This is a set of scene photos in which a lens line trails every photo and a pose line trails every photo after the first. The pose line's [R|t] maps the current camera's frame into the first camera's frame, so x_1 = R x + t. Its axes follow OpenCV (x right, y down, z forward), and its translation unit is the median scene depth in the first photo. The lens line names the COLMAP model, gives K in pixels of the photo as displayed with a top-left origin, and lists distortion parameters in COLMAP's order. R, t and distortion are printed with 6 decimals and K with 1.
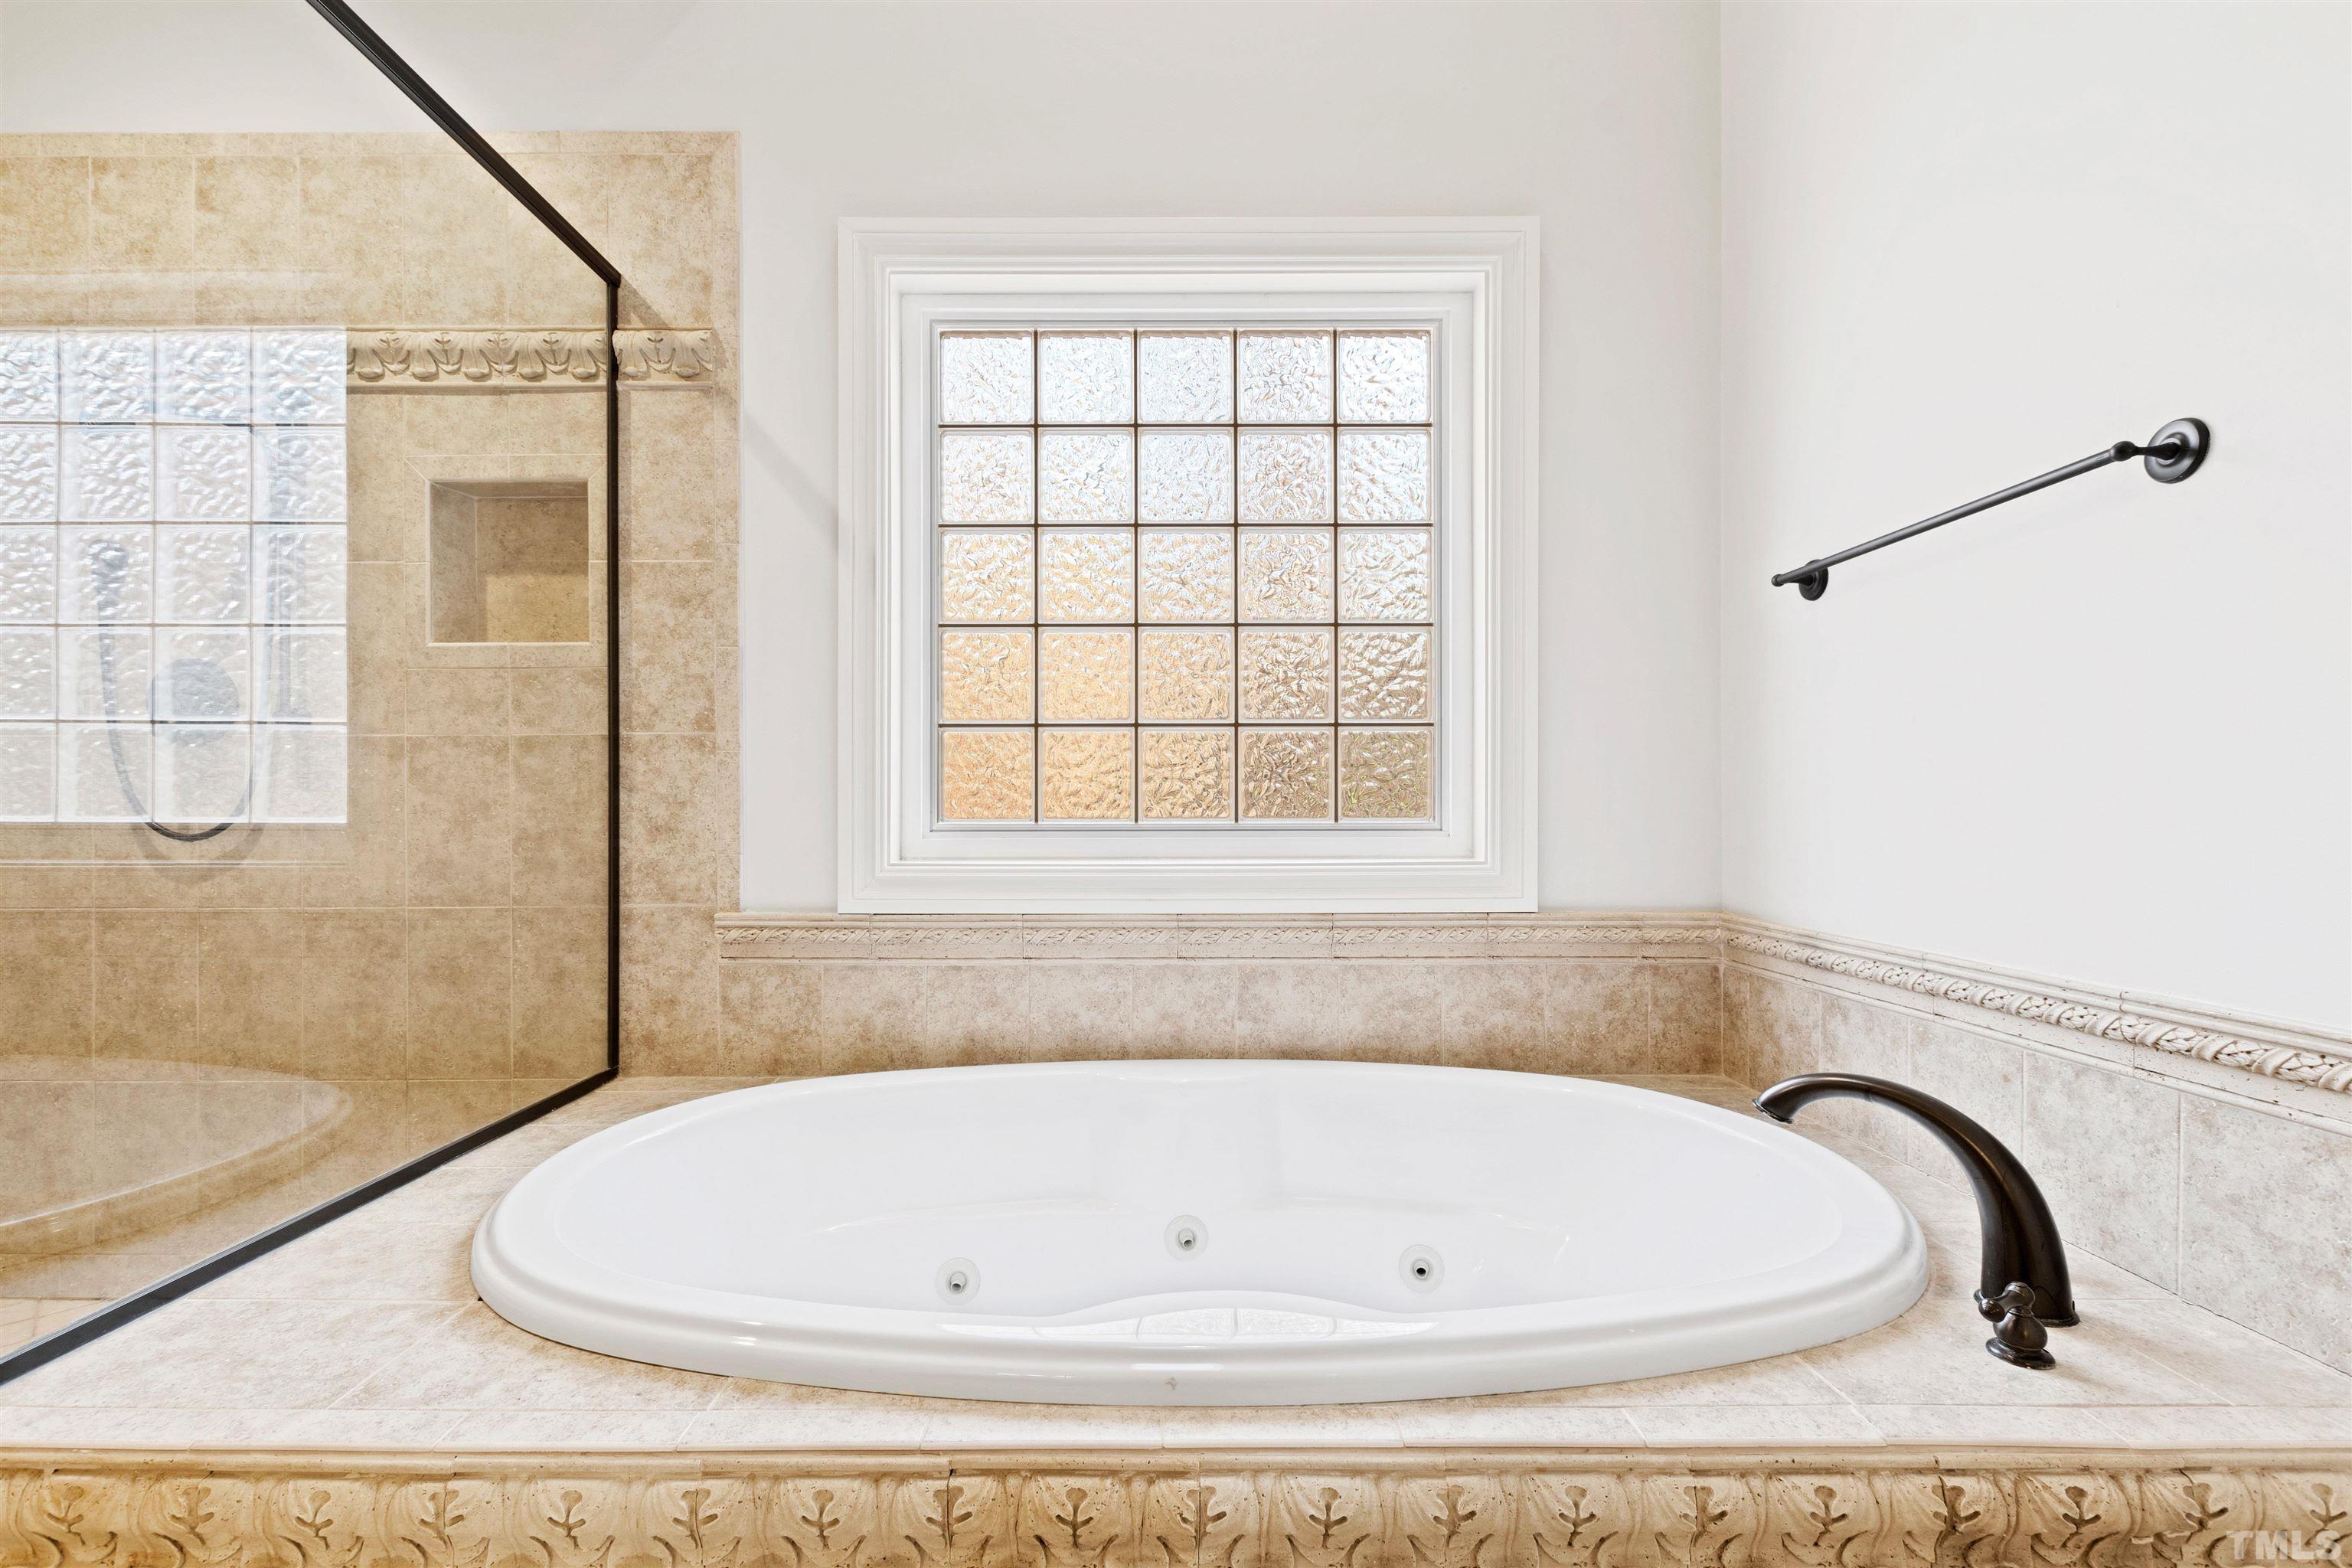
lens RADIAL K [[1034.3, 0, 1164.8], [0, 1034.3, 807.4], [0, 0, 1]] dist [0.012376, -0.007493]
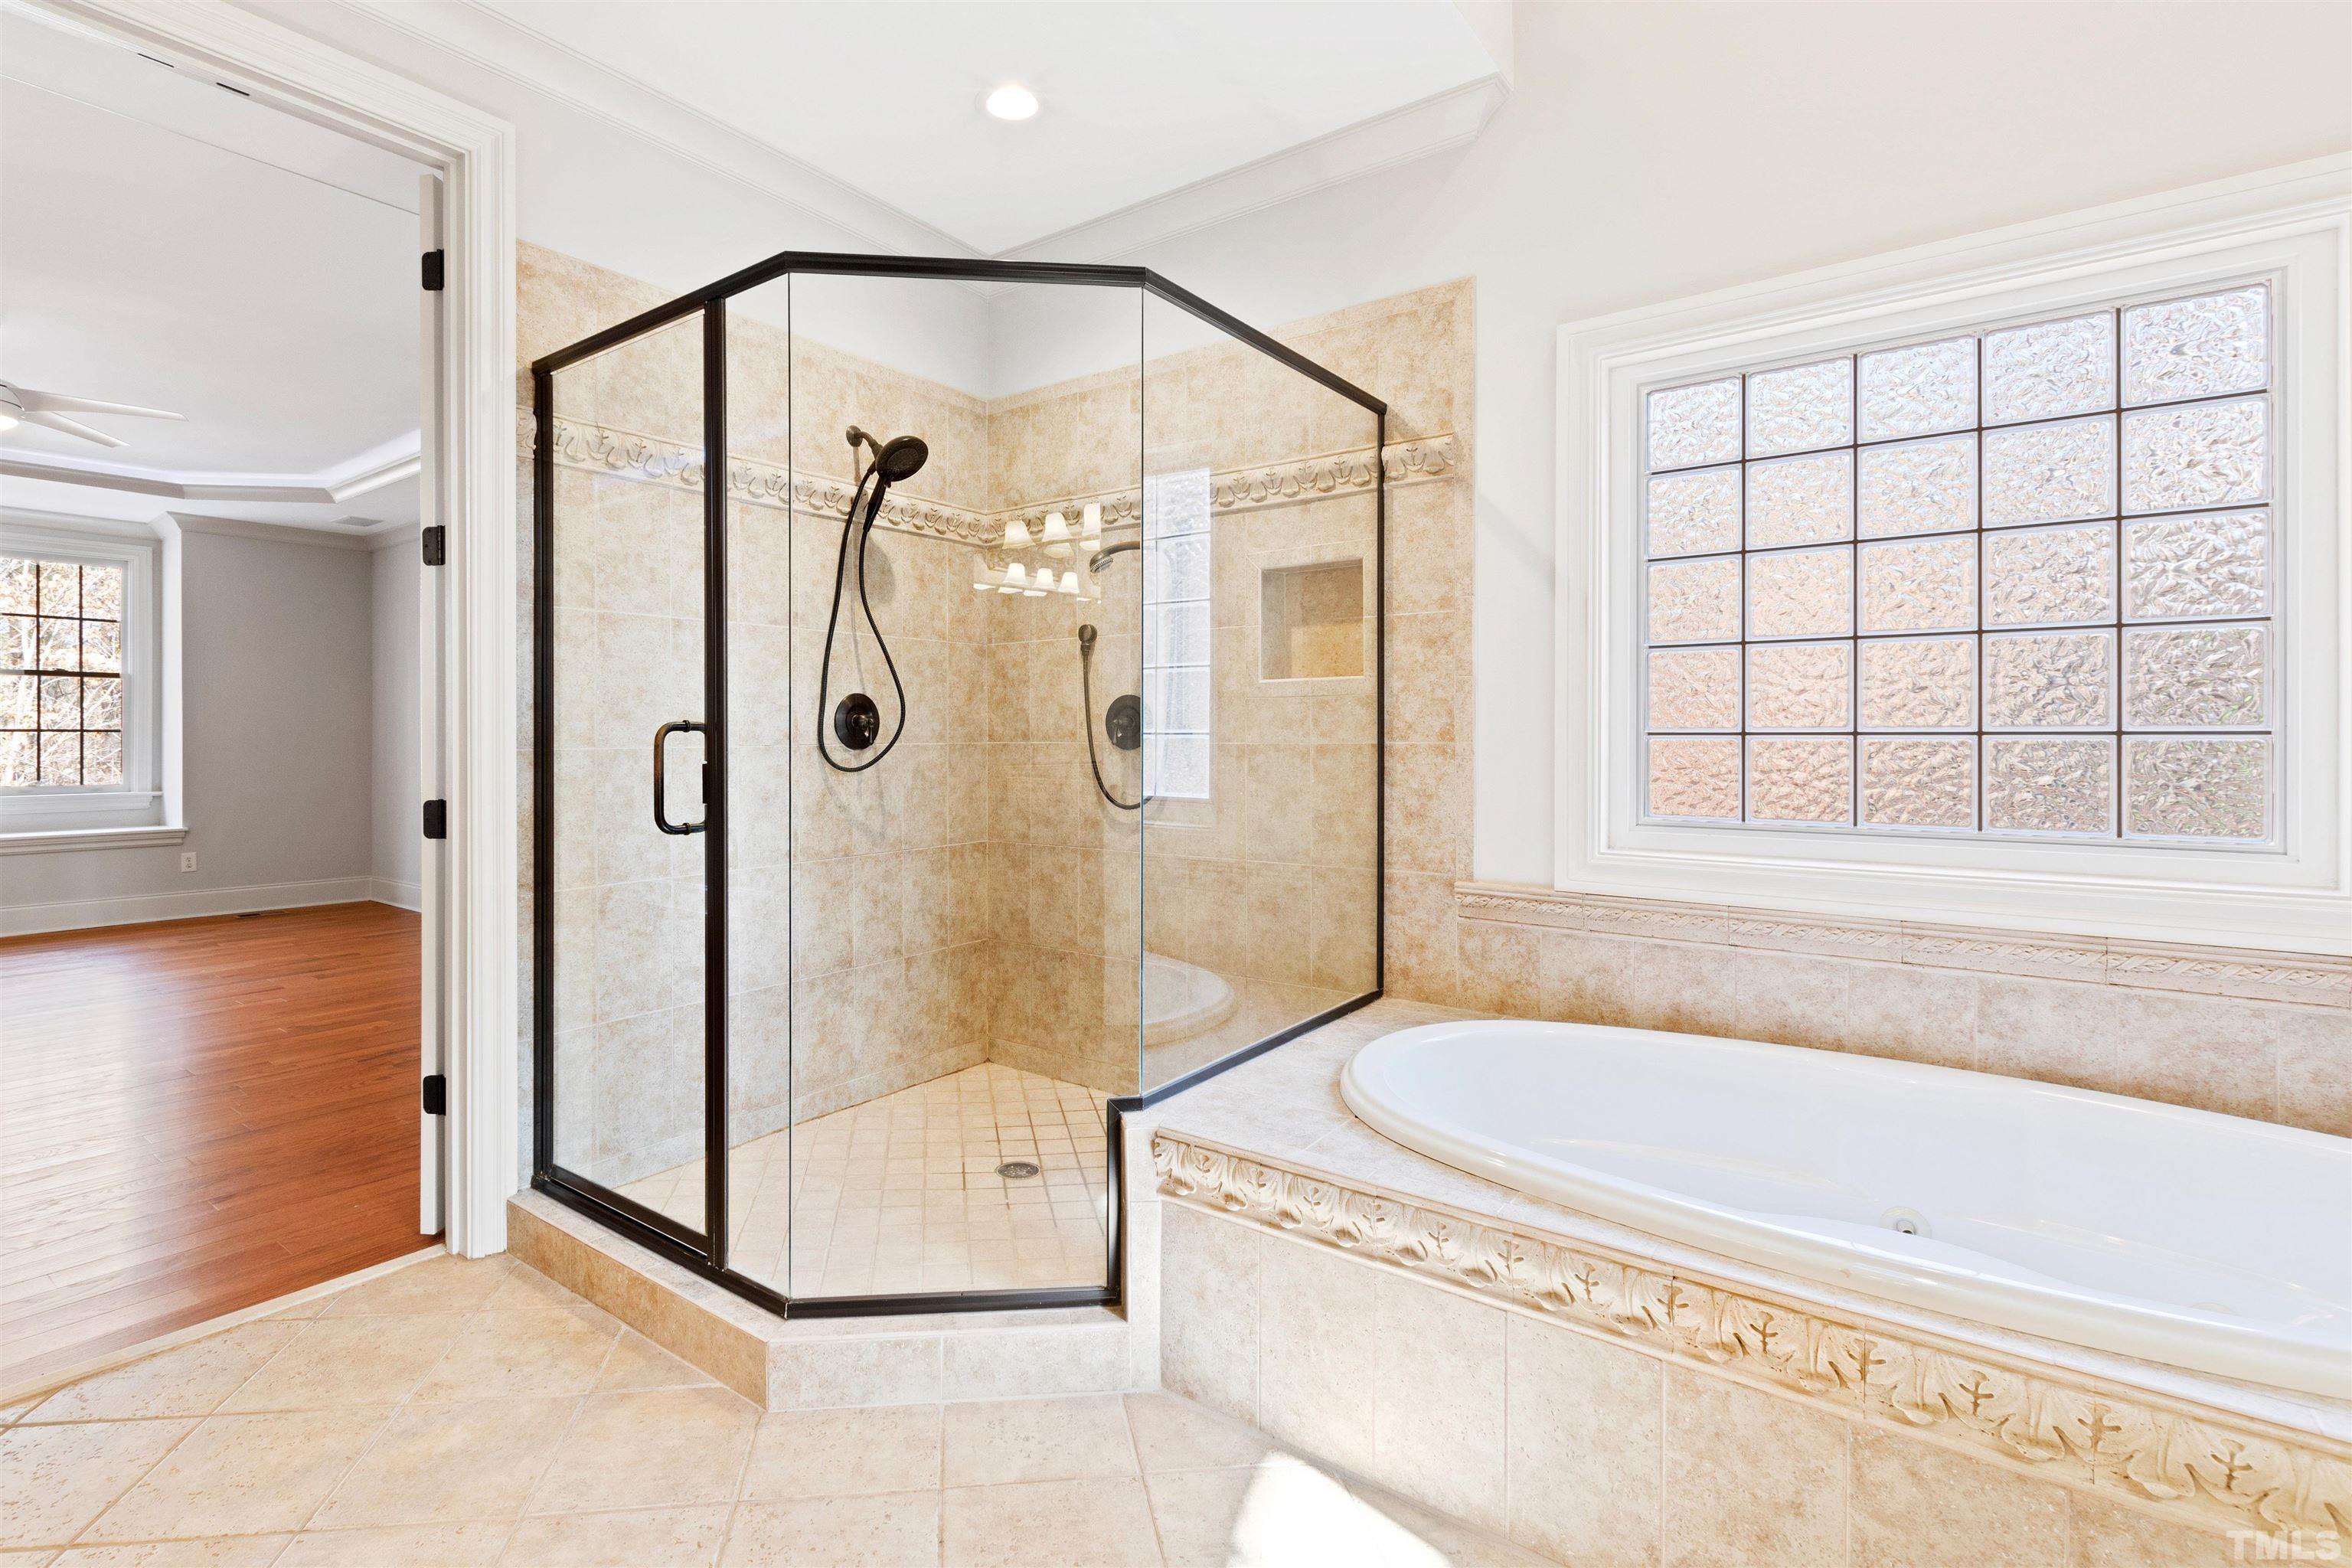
lens RADIAL K [[1114.5, 0, 1067.1], [0, 1114.5, 733.2], [0, 0, 1]] dist [0.006202, -0.001424]
pose [[0.780680, 0.000350, -0.624931, 0.059522], [-0.000548, 1.000000, -0.000126, -0.083430], [0.624930, 0.000441, 0.780680, -0.392978]]
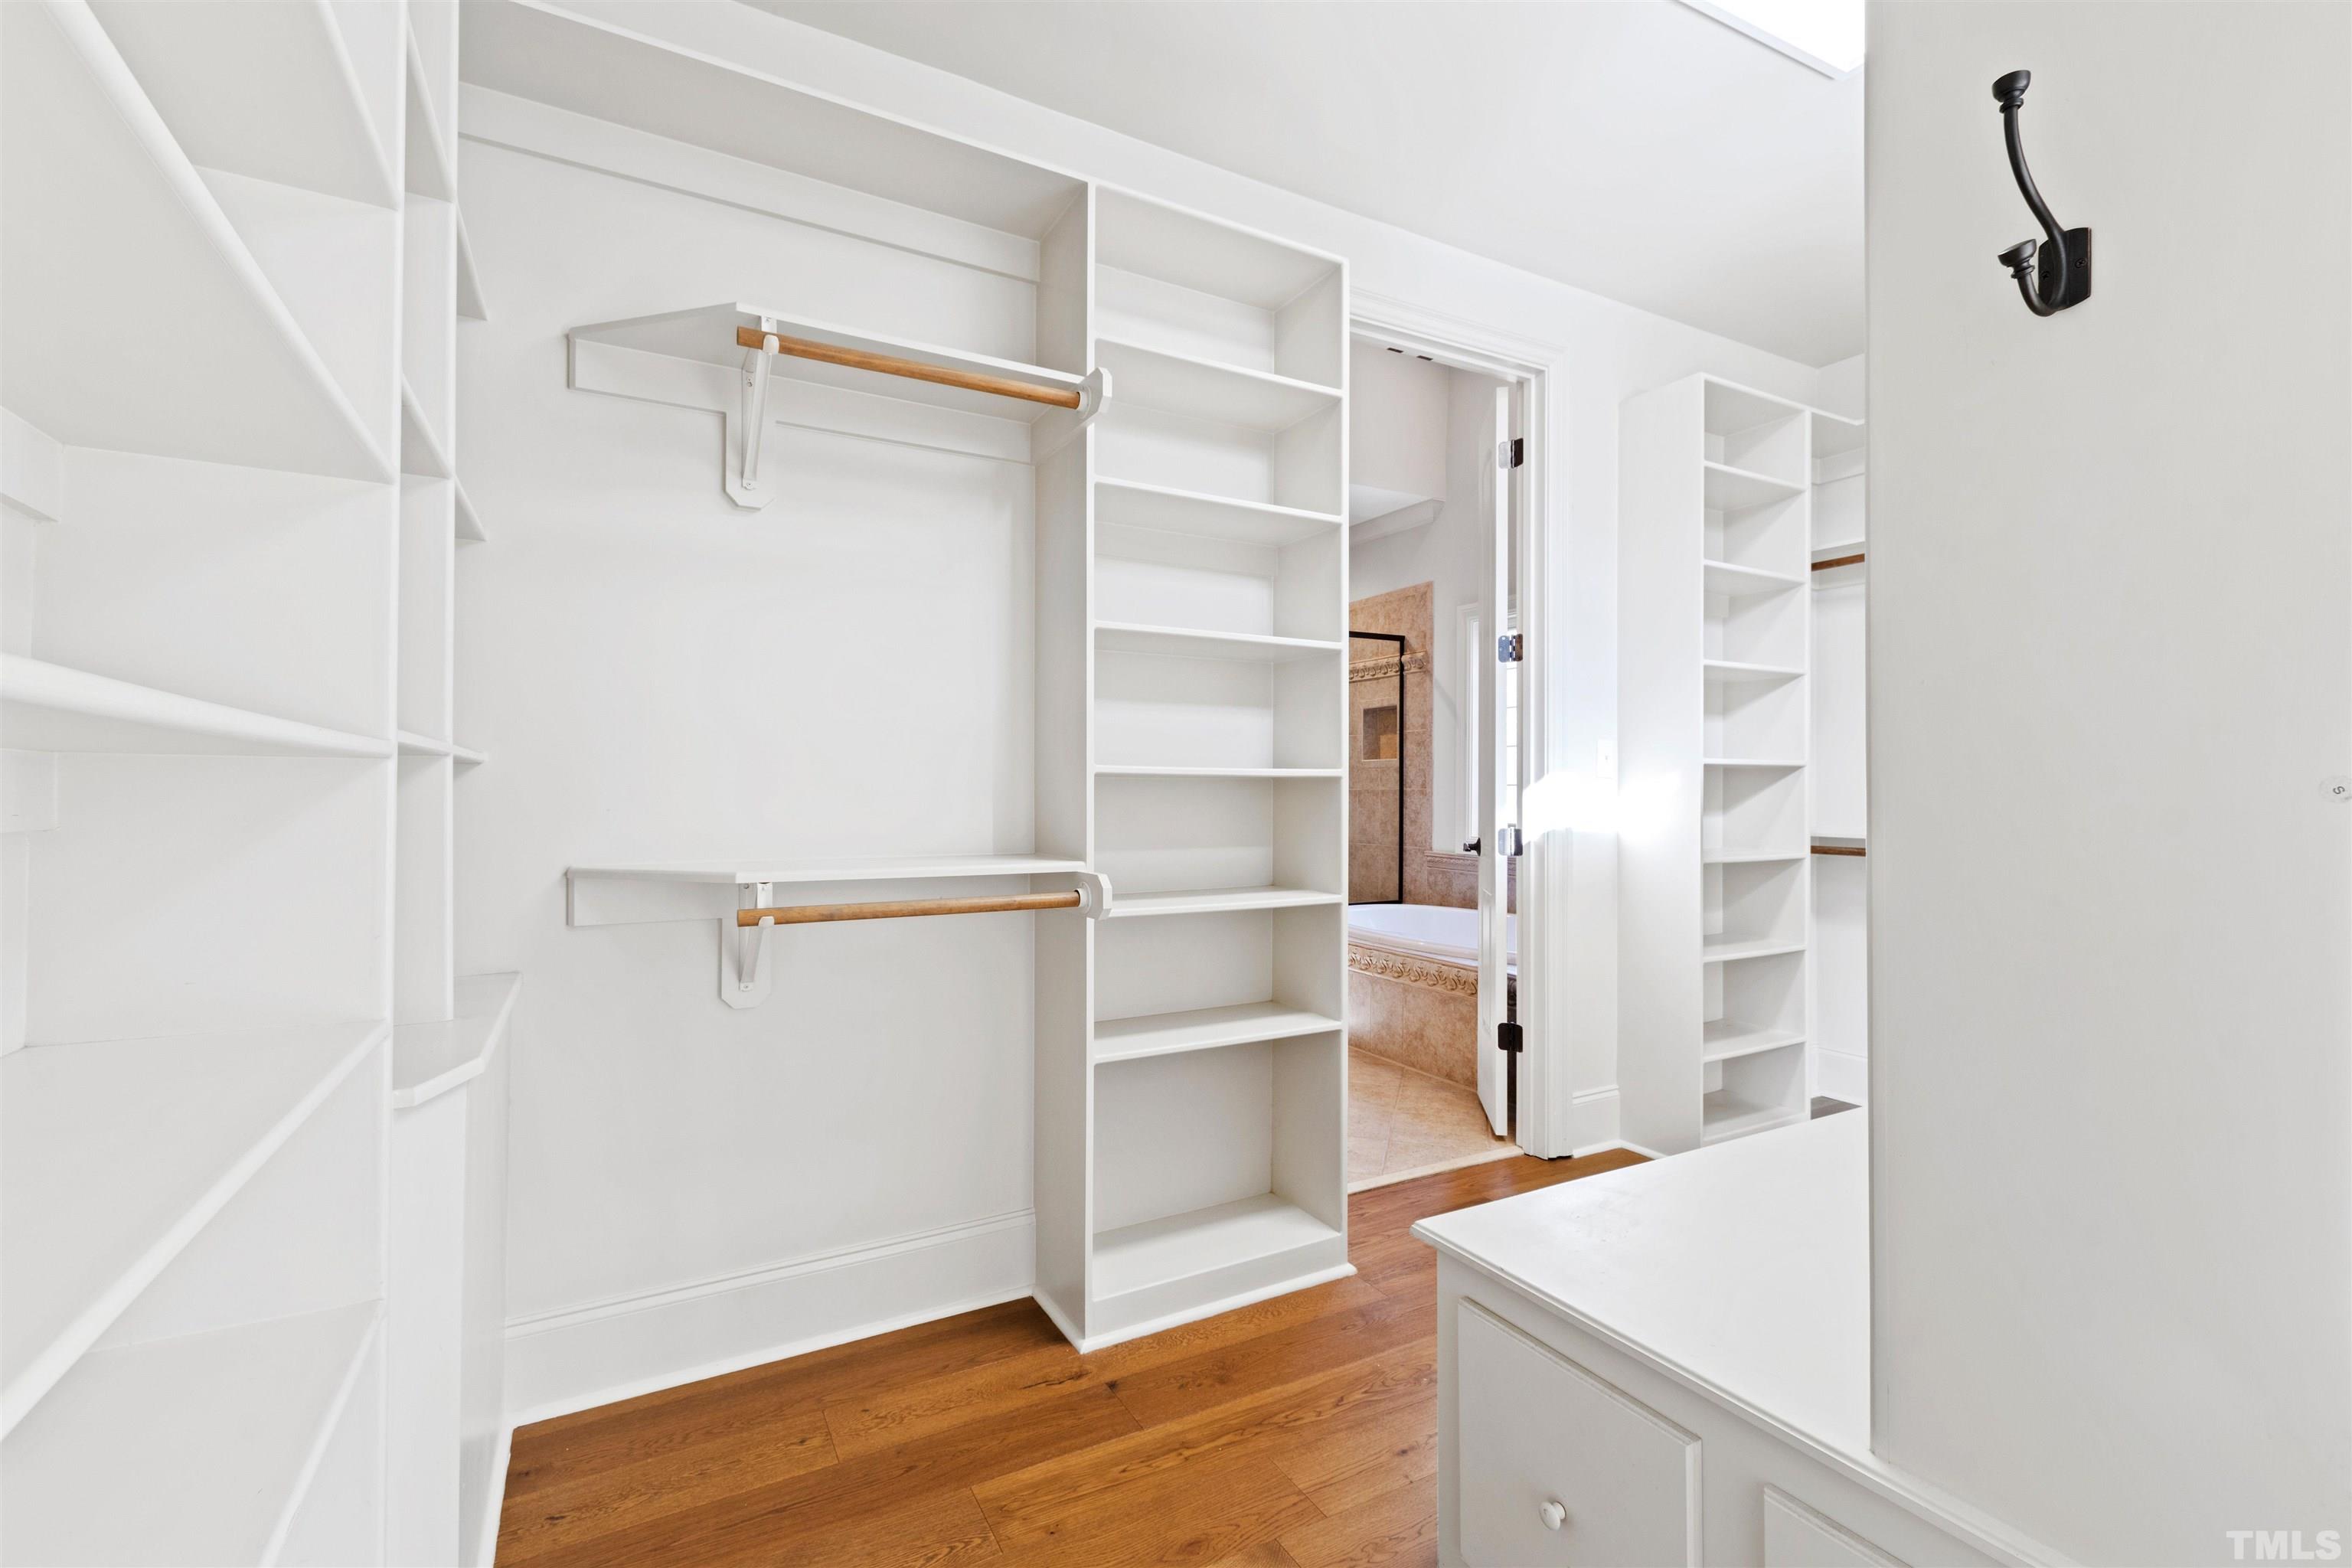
lens RADIAL K [[1034.3, 0, 1164.8], [0, 1034.3, 807.4], [0, 0, 1]] dist [0.012376, -0.007493]
pose [[0.478366, 0.020701, -0.877917, 1.768797], [-0.006365, 0.999778, 0.020106, -0.073909], [0.878138, -0.004030, 0.478391, -1.034691]]
